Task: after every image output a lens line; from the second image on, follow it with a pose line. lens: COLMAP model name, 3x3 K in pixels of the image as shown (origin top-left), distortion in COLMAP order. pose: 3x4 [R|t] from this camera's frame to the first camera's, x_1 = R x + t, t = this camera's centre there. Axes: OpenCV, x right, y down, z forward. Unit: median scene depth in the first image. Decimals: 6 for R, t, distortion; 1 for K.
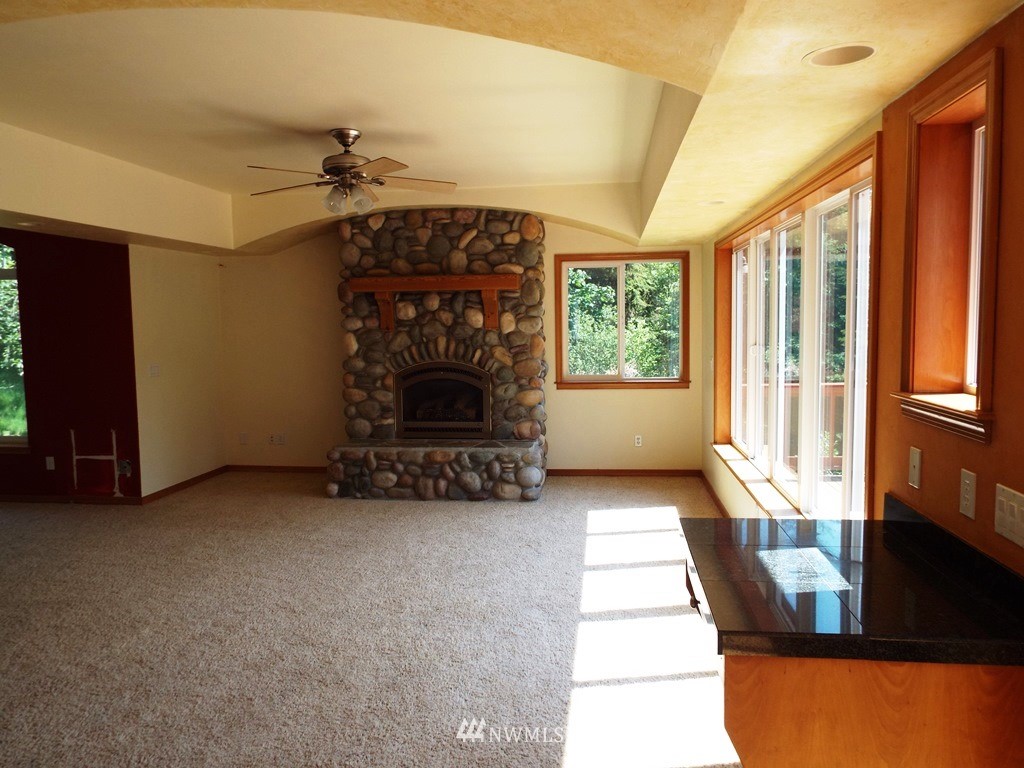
lens RADIAL K [[741.0, 0, 512.8], [0, 741.0, 384.1], [0, 0, 1]] dist [-0.022467, 0.027460]
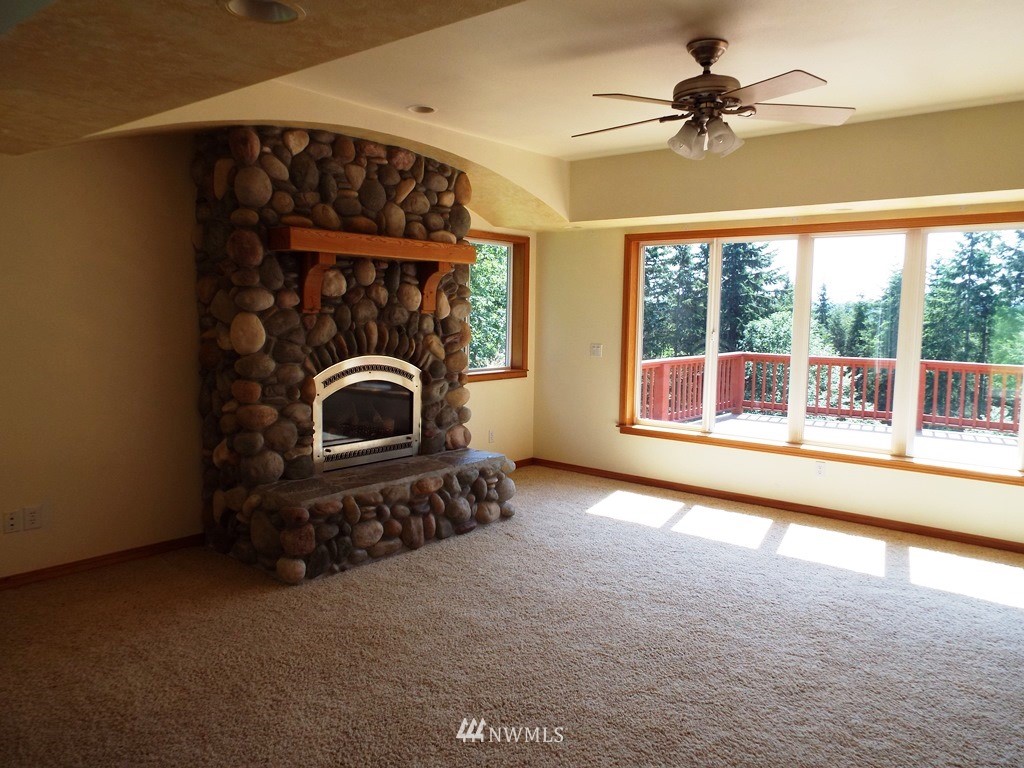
lens RADIAL K [[741.0, 0, 544.6], [0, 741.0, 382.8], [0, 0, 1]] dist [-0.022467, 0.027460]
pose [[0.534932, -0.061282, 0.842669, -0.624068], [0.047511, 0.997970, 0.042415, -0.028336], [-0.843558, 0.017347, 0.536758, 0.482933]]
